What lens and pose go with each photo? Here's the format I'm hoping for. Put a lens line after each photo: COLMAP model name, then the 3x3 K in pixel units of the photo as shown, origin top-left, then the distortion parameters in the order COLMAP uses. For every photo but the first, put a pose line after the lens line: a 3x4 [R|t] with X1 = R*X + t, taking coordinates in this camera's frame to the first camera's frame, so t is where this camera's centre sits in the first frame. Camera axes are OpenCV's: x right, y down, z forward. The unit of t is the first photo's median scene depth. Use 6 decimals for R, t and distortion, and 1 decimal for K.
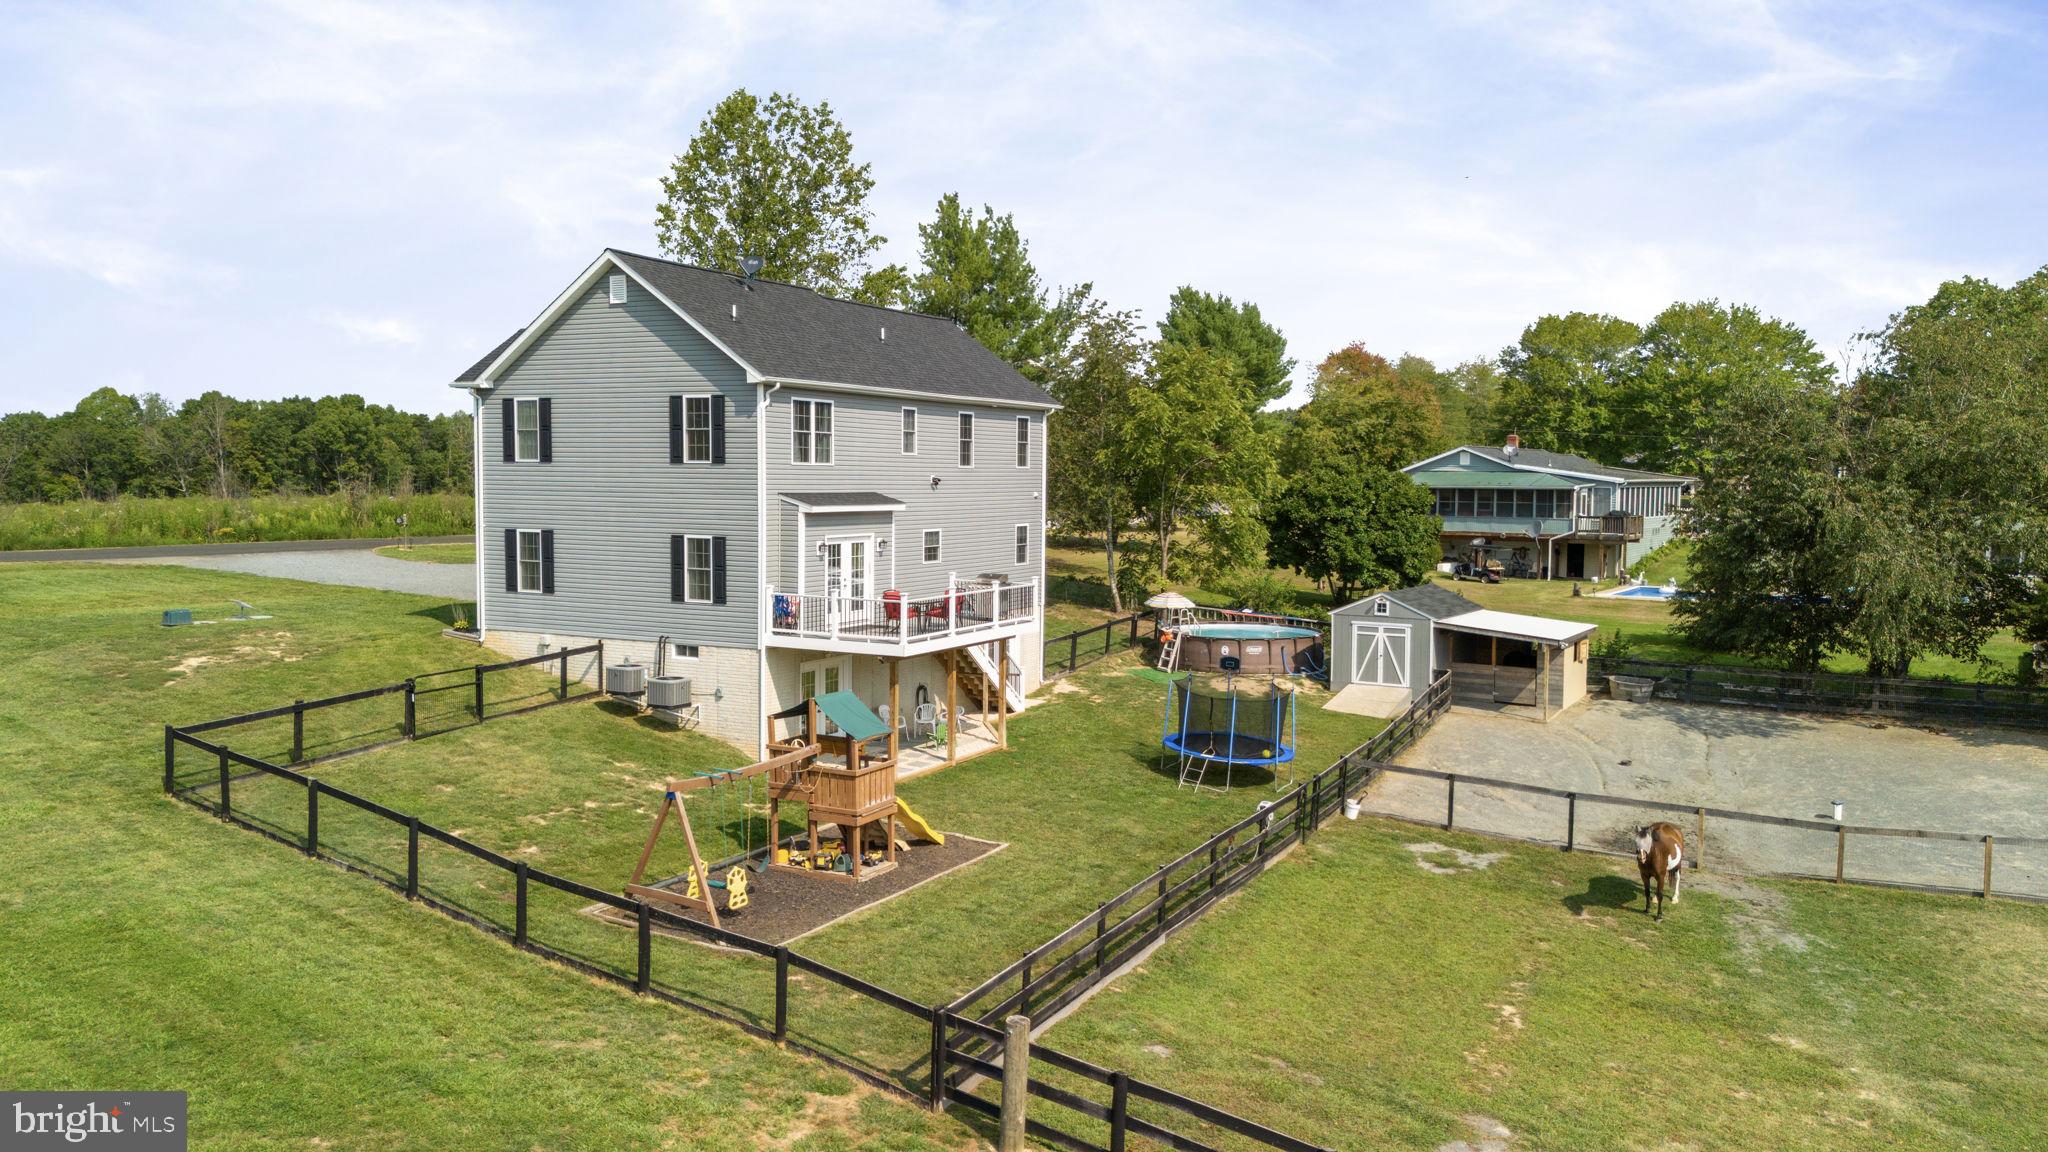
lens RADIAL K [[1496.0, 0, 1009.1], [0, 1496.0, 567.7], [0, 0, 1]] dist [0.034071, -0.032777]
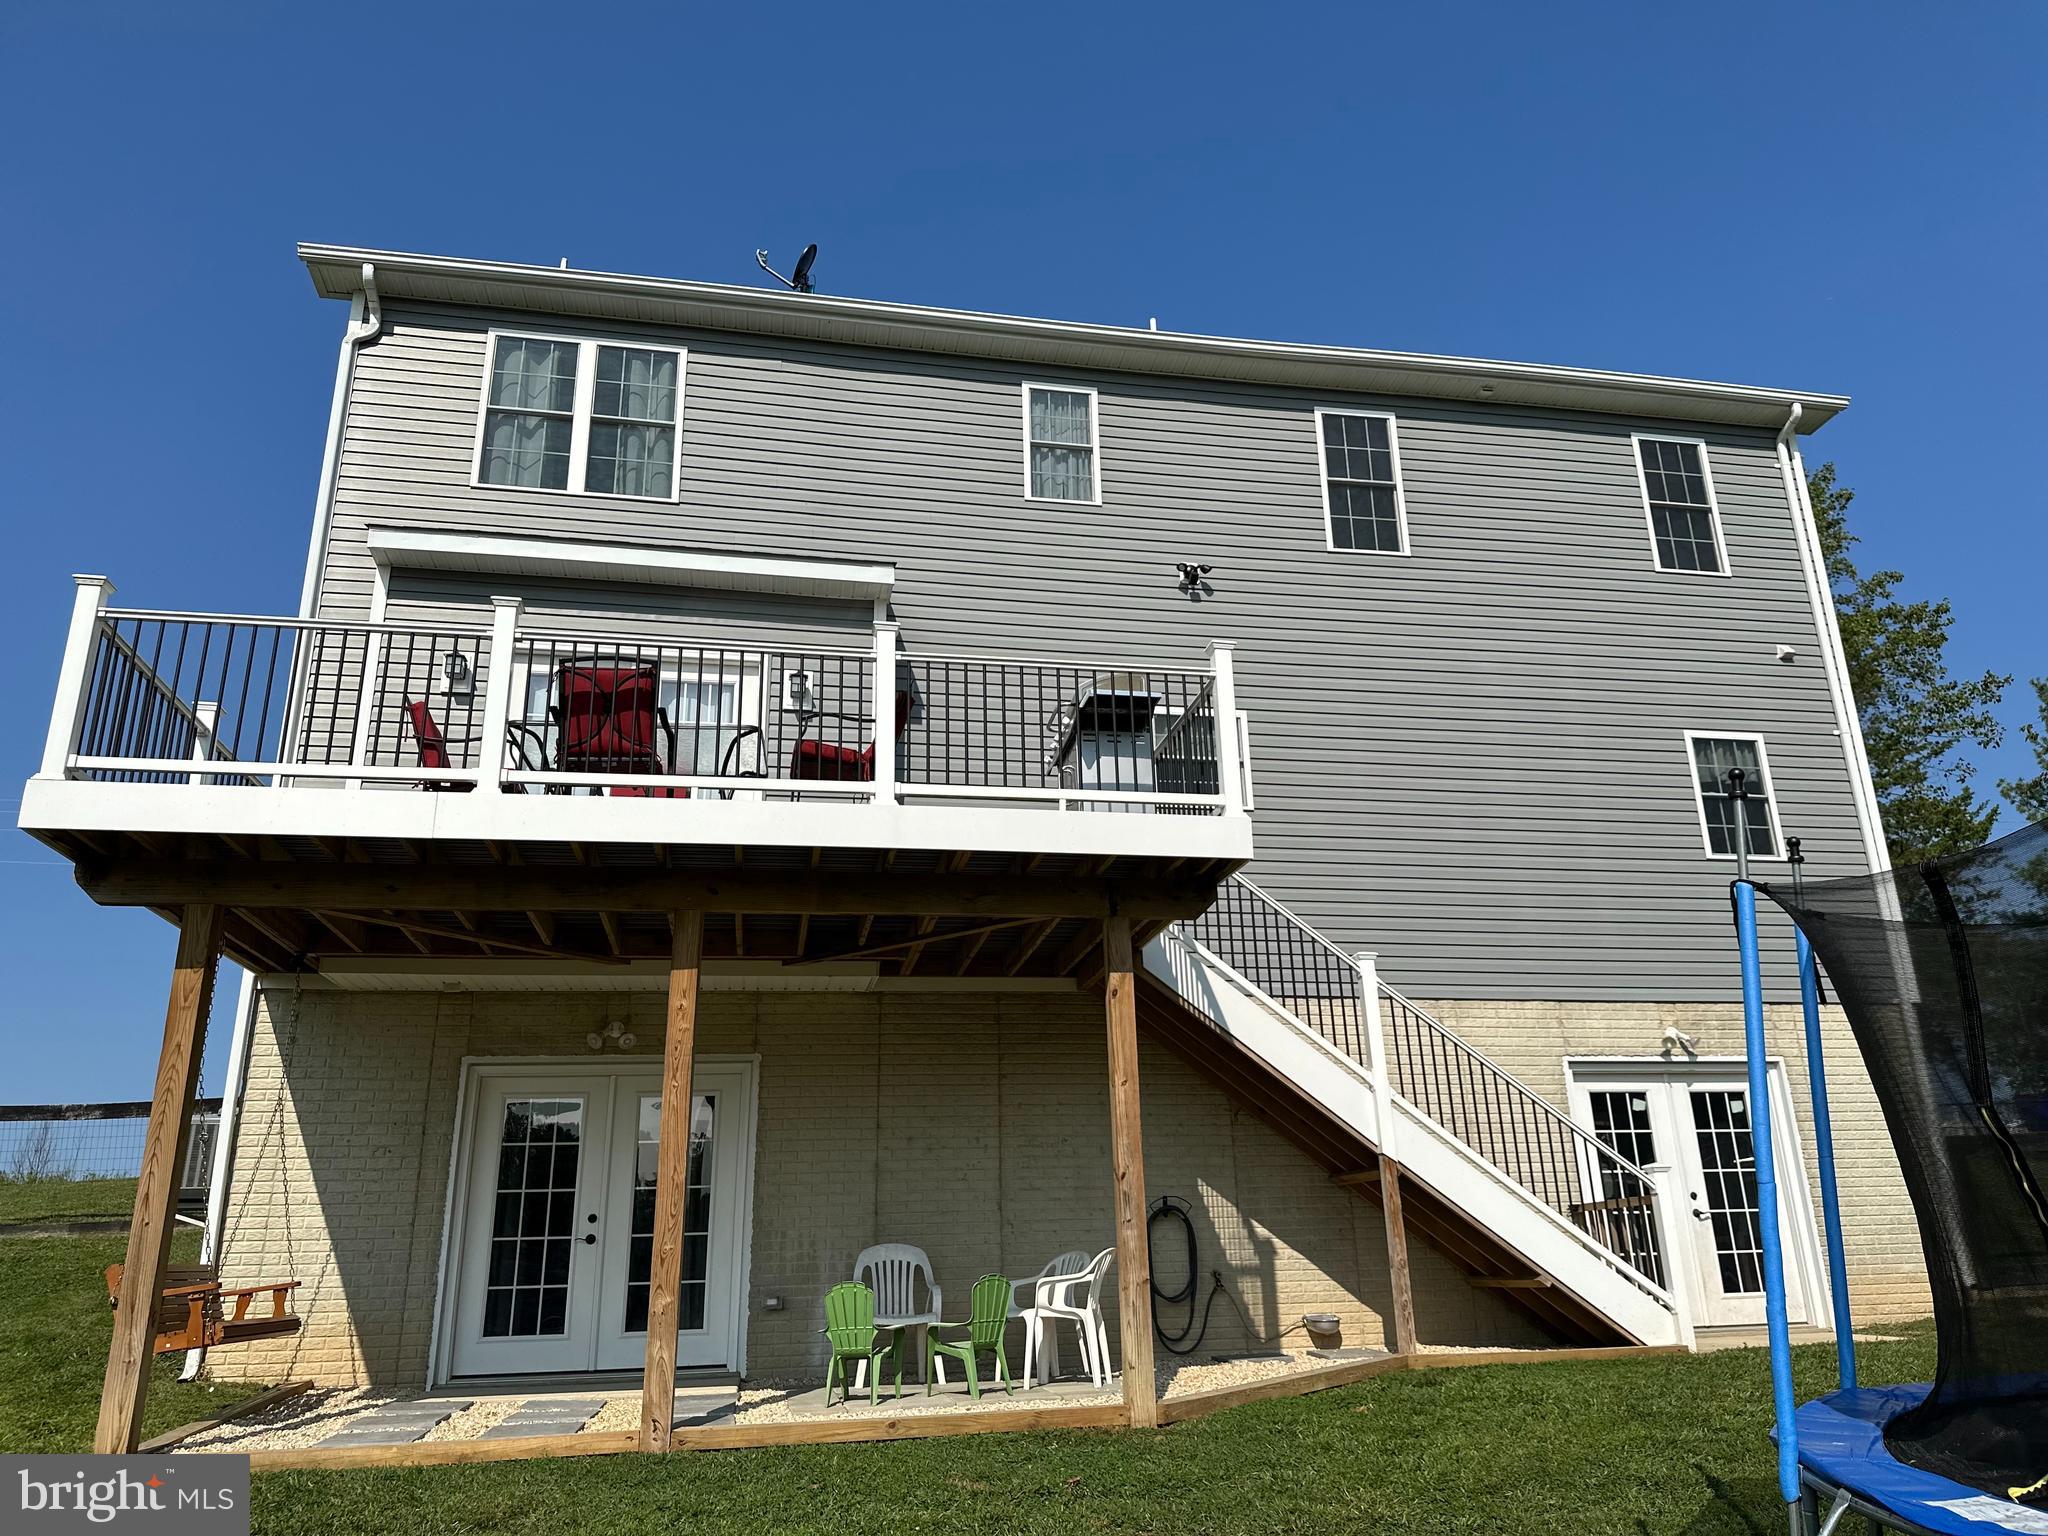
lens RADIAL K [[1419.0, 0, 1060.5], [0, 1419.0, 778.9], [0, 0, 1]] dist [0.037922, 0.001211]
pose [[0.638402, -0.274745, -0.718998, 0.144037], [-0.018447, 0.928394, -0.371139, 0.101280], [0.769482, 0.250199, 0.587621, 0.770473]]
